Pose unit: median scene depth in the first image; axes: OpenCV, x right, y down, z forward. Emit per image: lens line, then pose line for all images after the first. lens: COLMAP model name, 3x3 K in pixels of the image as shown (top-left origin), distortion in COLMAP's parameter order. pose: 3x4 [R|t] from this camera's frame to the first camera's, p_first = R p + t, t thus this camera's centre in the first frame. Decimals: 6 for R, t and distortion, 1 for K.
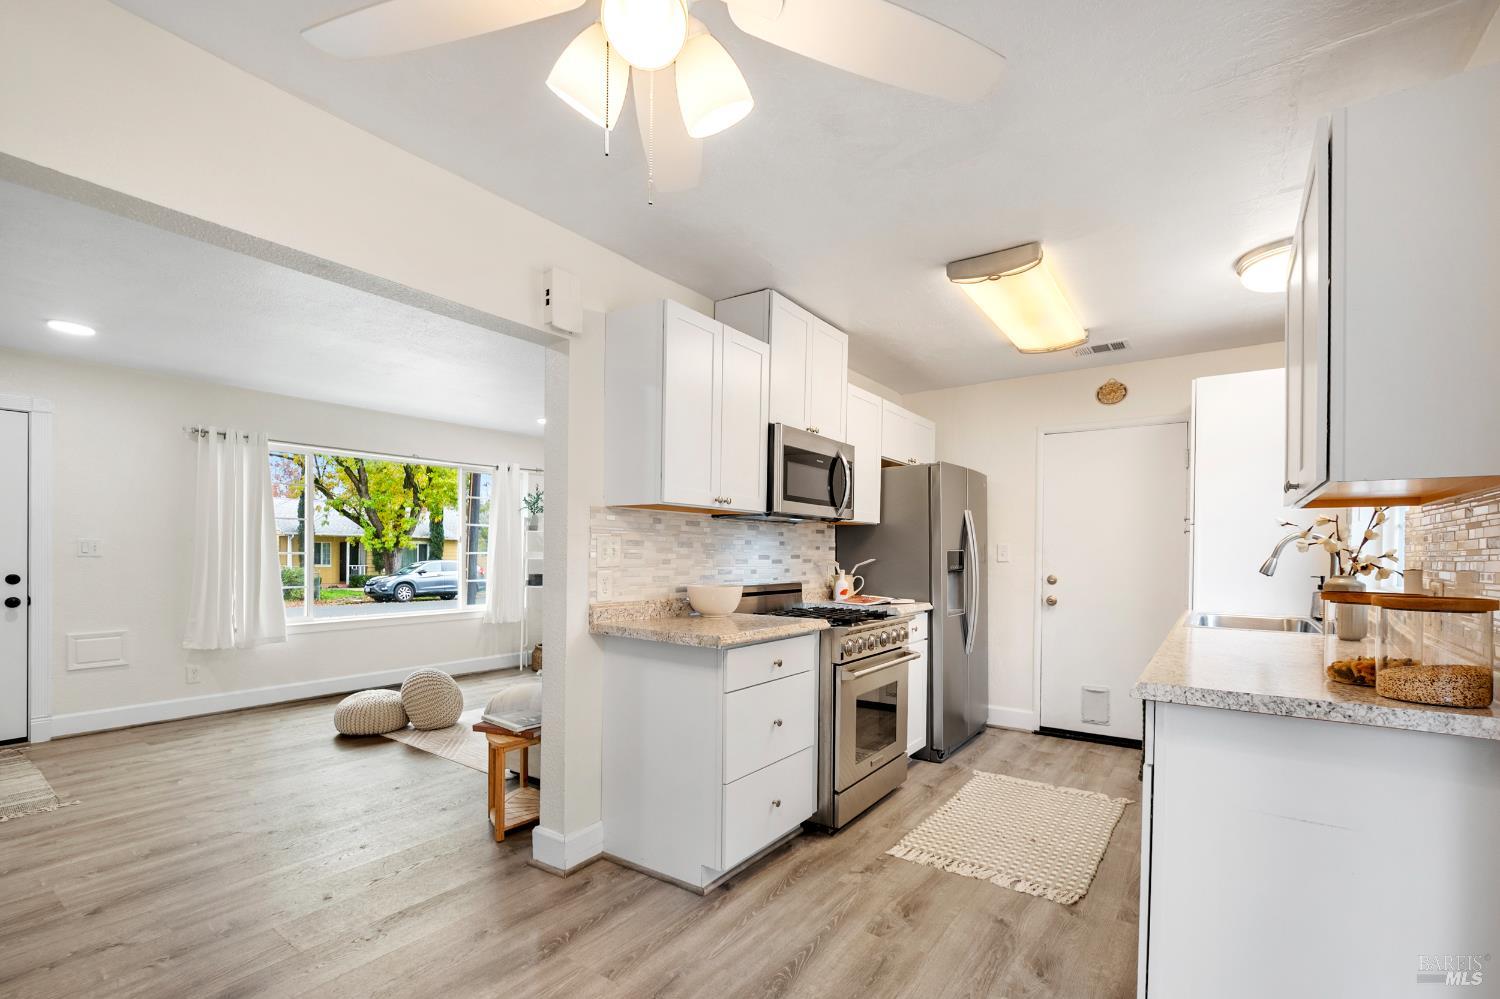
lens RADIAL K [[665.5, 0, 755.3], [0, 665.5, 551.5], [0, 0, 1]] dist [-0.012424, 0.001055]
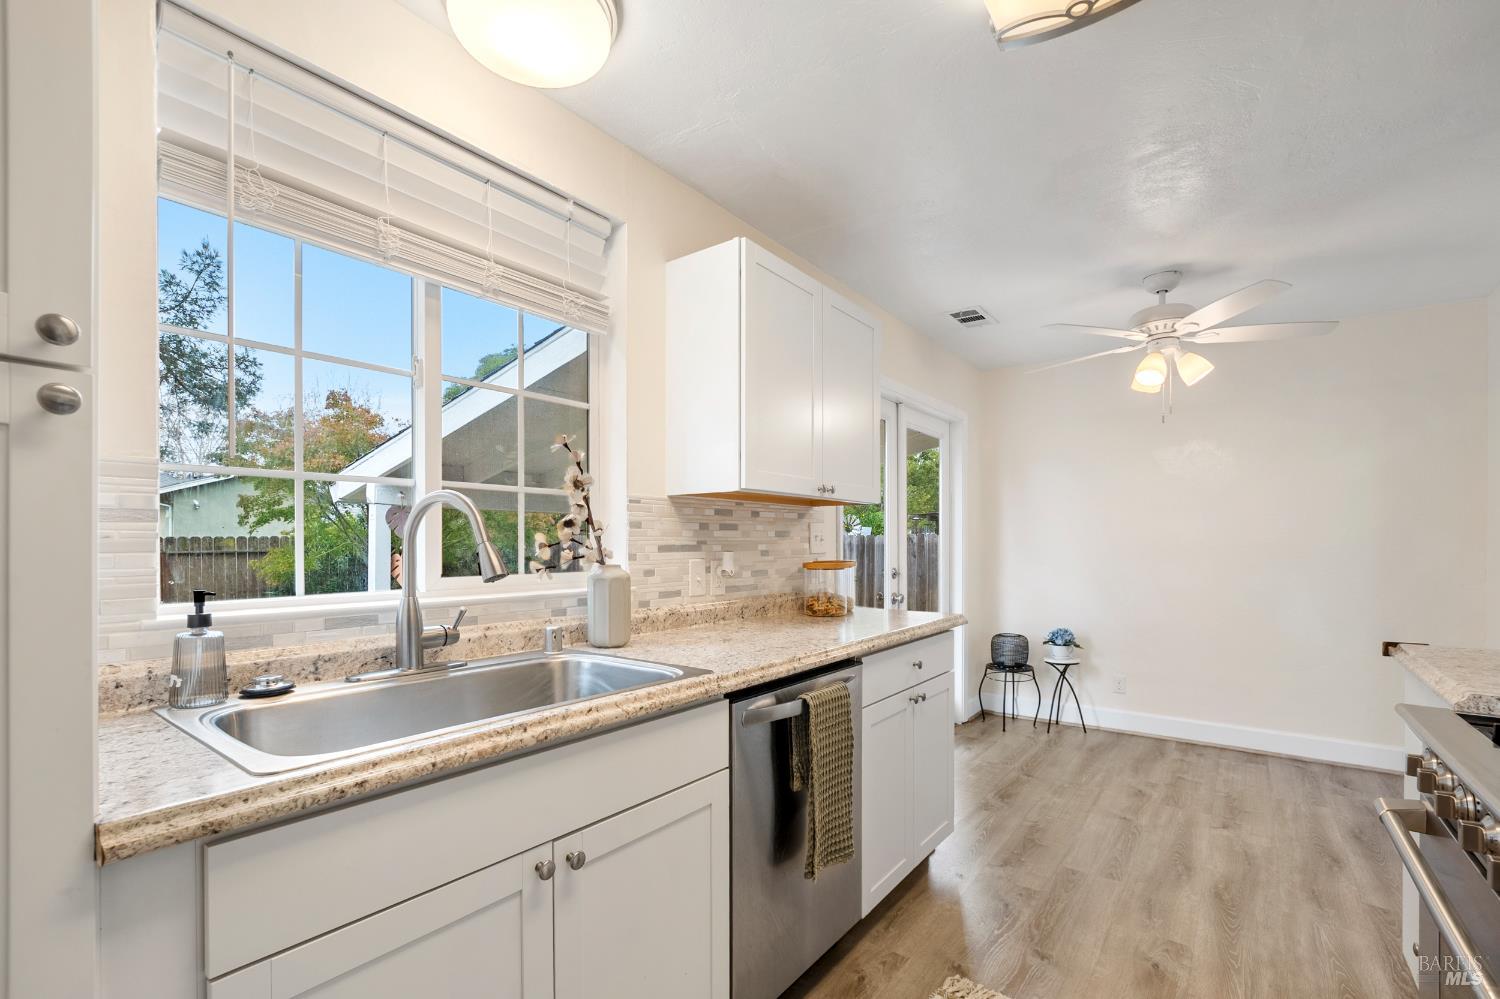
lens RADIAL K [[665.5, 0, 755.3], [0, 665.5, 551.5], [0, 0, 1]] dist [-0.012424, 0.001055]
pose [[-0.999668, -0.009030, 0.024131, 0.492268], [-0.008760, 0.999898, 0.011286, 0.007141], [-0.024231, 0.011071, -0.999645, 1.255630]]
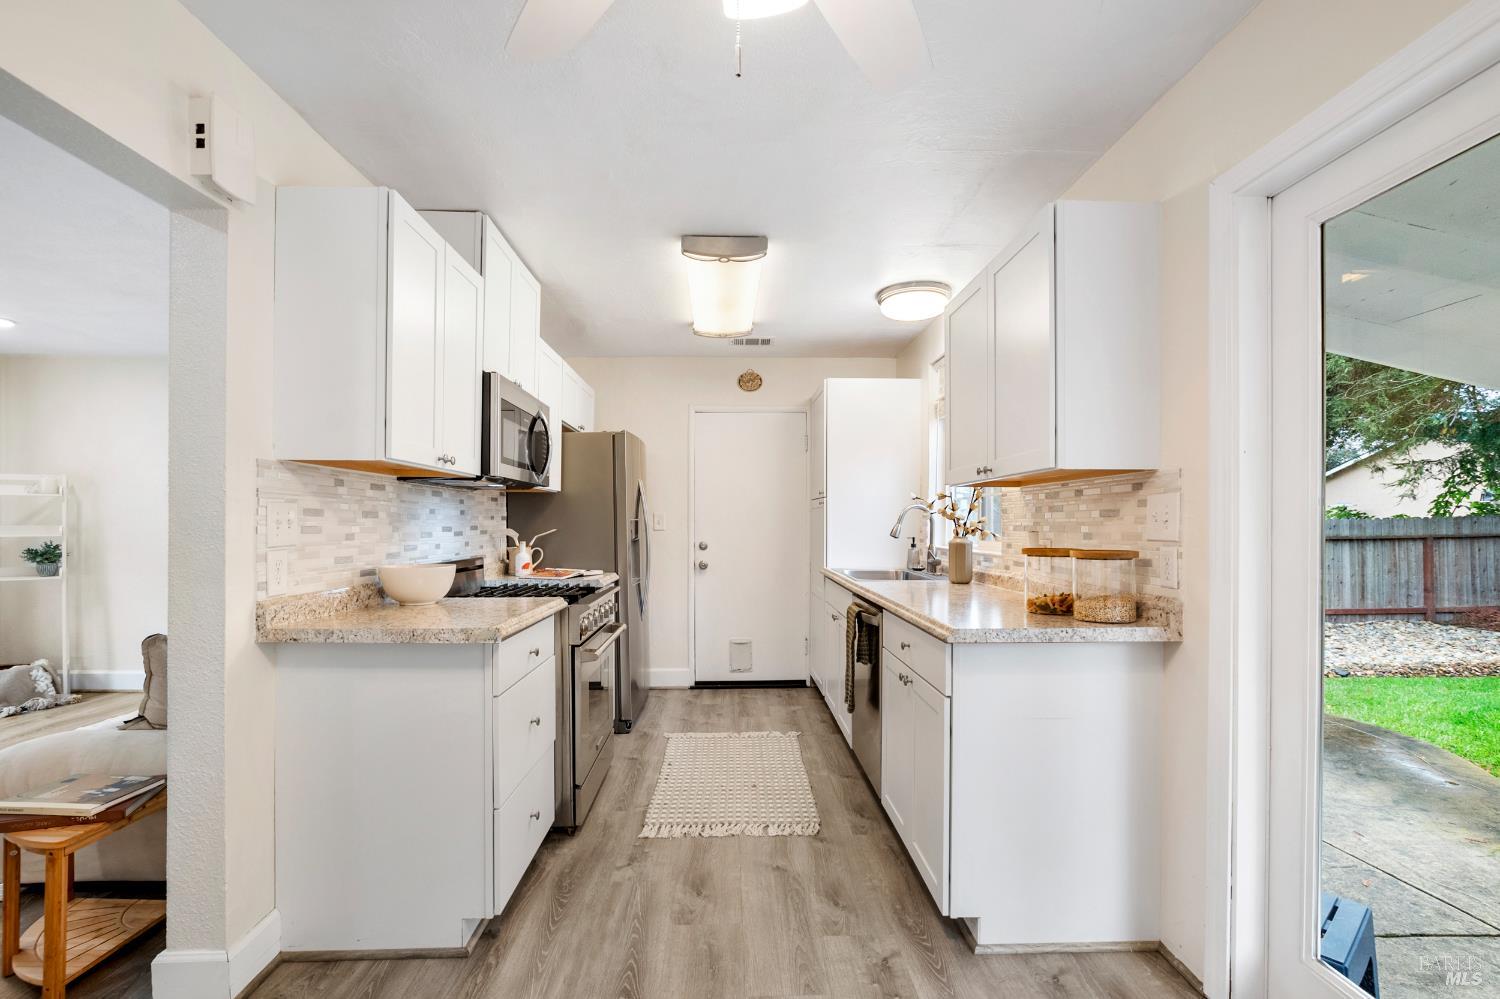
lens RADIAL K [[657.3, 0, 746.6], [0, 657.3, 519.5], [0, 0, 1]] dist [-0.010887, 0.000529]
pose [[0.800007, -0.005733, 0.599964, -0.198307], [0.006289, 0.999980, 0.001170, -0.002307], [-0.599958, 0.002837, 0.800026, 0.123418]]
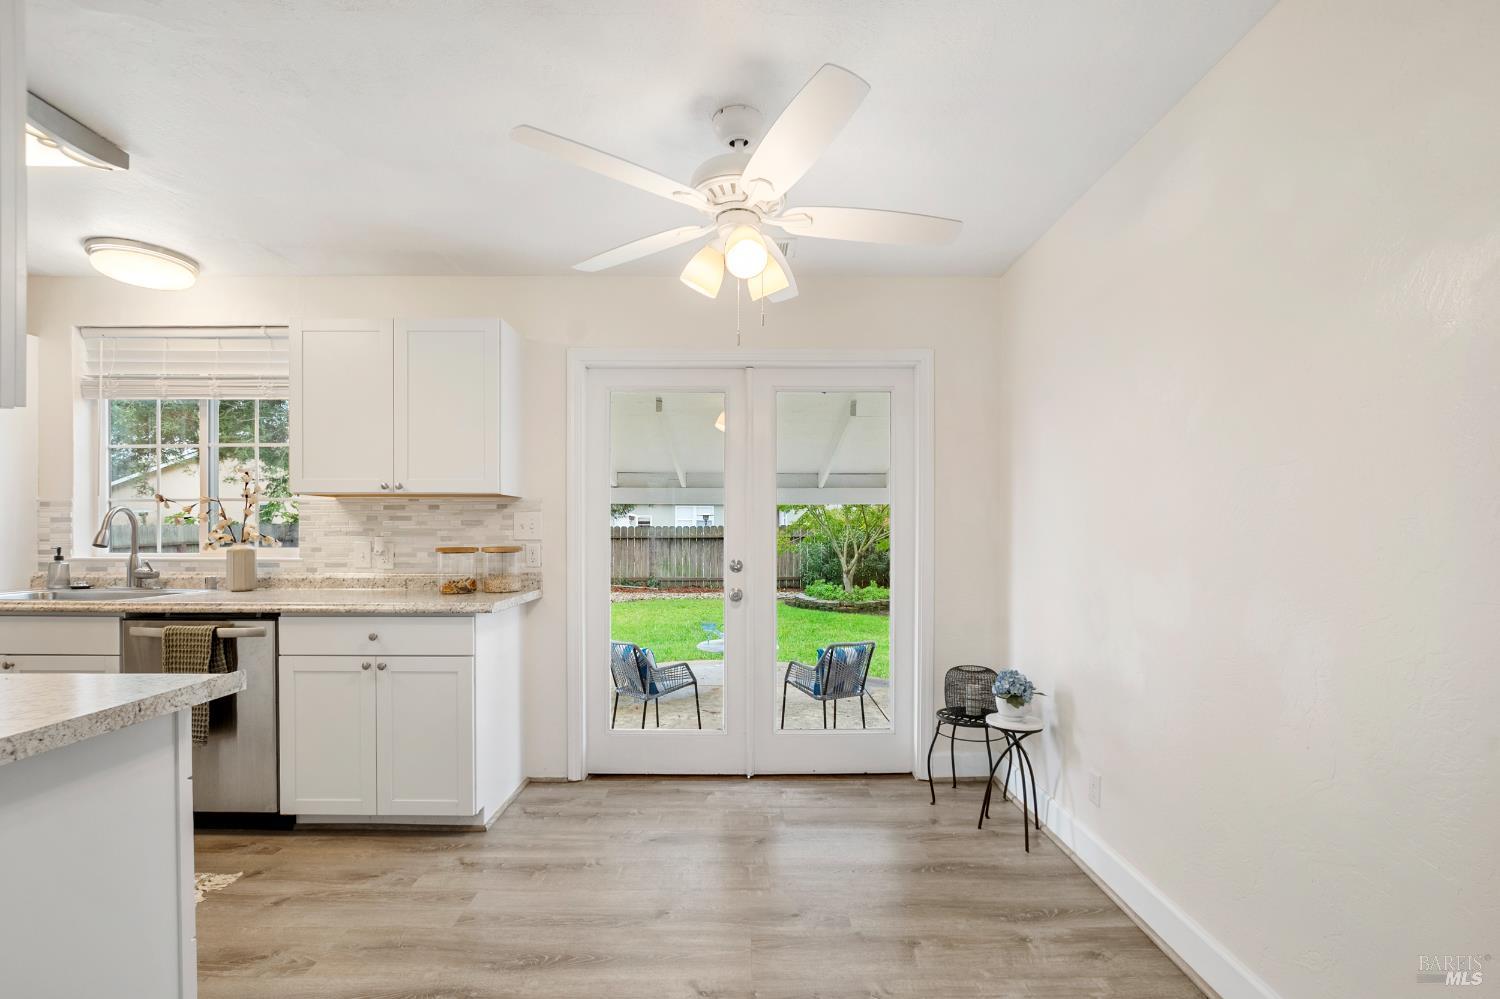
lens RADIAL K [[662.5, 0, 749.9], [0, 662.5, 540.2], [0, 0, 1]] dist [-0.005766, 0.000087]
pose [[-0.582763, -0.025043, 0.812256, -0.546799], [-0.007710, 0.999650, 0.025289, -0.007651], [-0.812606, 0.008475, -0.582752, 0.662538]]
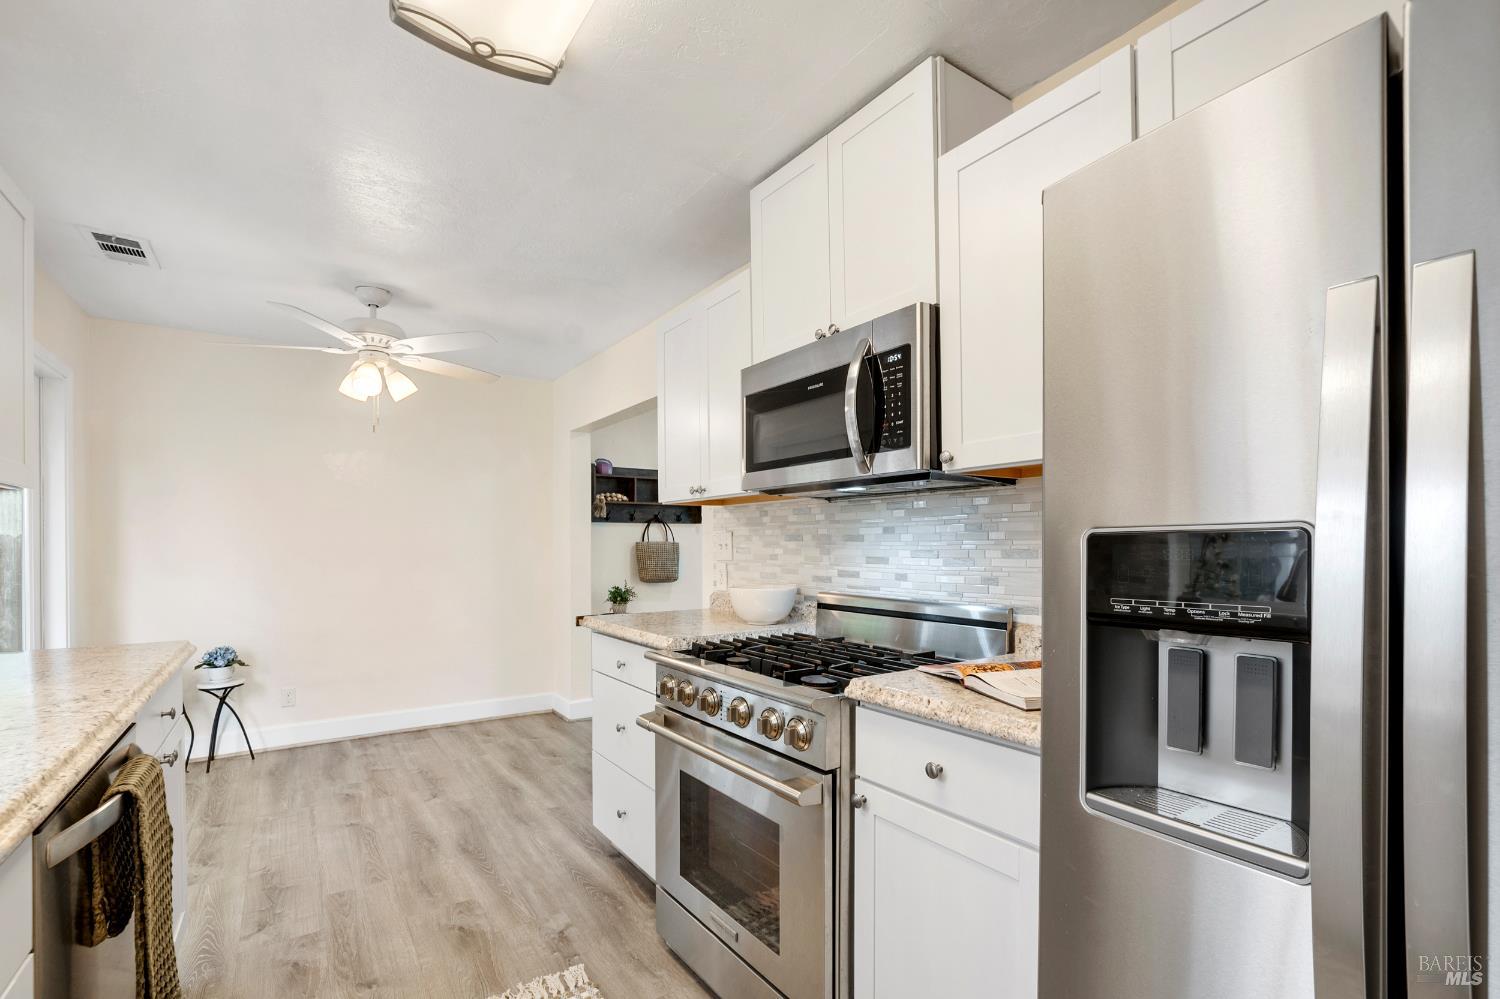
lens RADIAL K [[657.4, 0, 744.9], [0, 657.4, 555.3], [0, 0, 1]] dist [-0.015427, -0.000011]
pose [[-0.341791, 0.005121, -0.939762, 0.651544], [0.000455, 0.999986, 0.005283, 0.007206], [0.939776, 0.001378, -0.341789, 1.149790]]
